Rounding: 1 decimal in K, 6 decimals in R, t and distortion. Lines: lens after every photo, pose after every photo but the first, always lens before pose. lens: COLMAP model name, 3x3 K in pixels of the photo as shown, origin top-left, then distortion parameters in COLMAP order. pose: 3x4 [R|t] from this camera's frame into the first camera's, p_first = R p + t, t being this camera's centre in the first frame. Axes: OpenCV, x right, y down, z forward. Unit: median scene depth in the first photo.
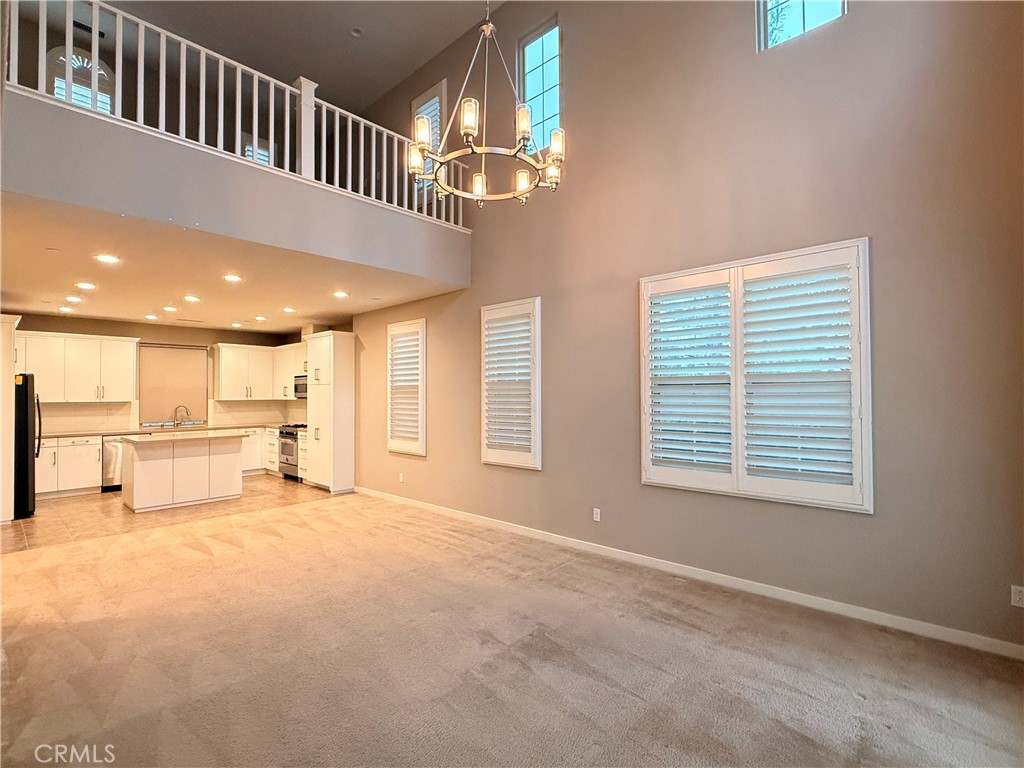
lens RADIAL K [[485.5, 0, 513.0], [0, 485.5, 384.4], [0, 0, 1]] dist [0.001444, -0.000757]
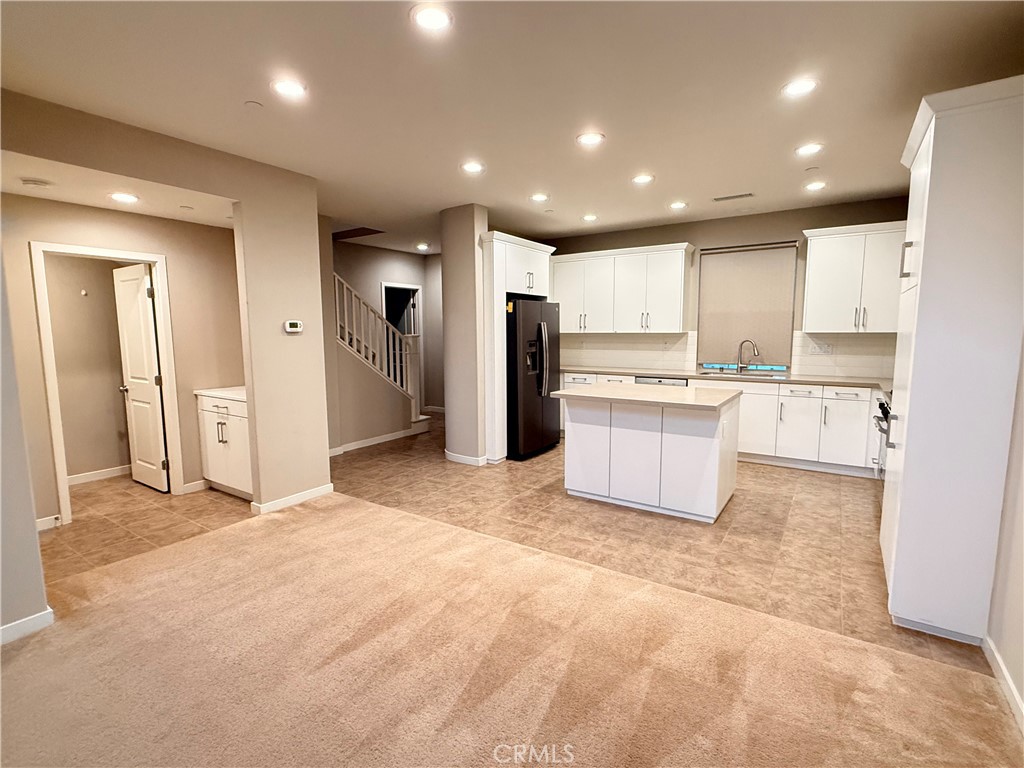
lens RADIAL K [[485.5, 0, 512.0], [0, 485.5, 385.4], [0, 0, 1]] dist [0.001444, -0.000757]
pose [[0.154489, 0.118367, -0.980878, -0.091388], [0.023721, 0.992067, 0.123453, 0.016419], [0.987710, -0.042339, 0.150456, 0.604242]]
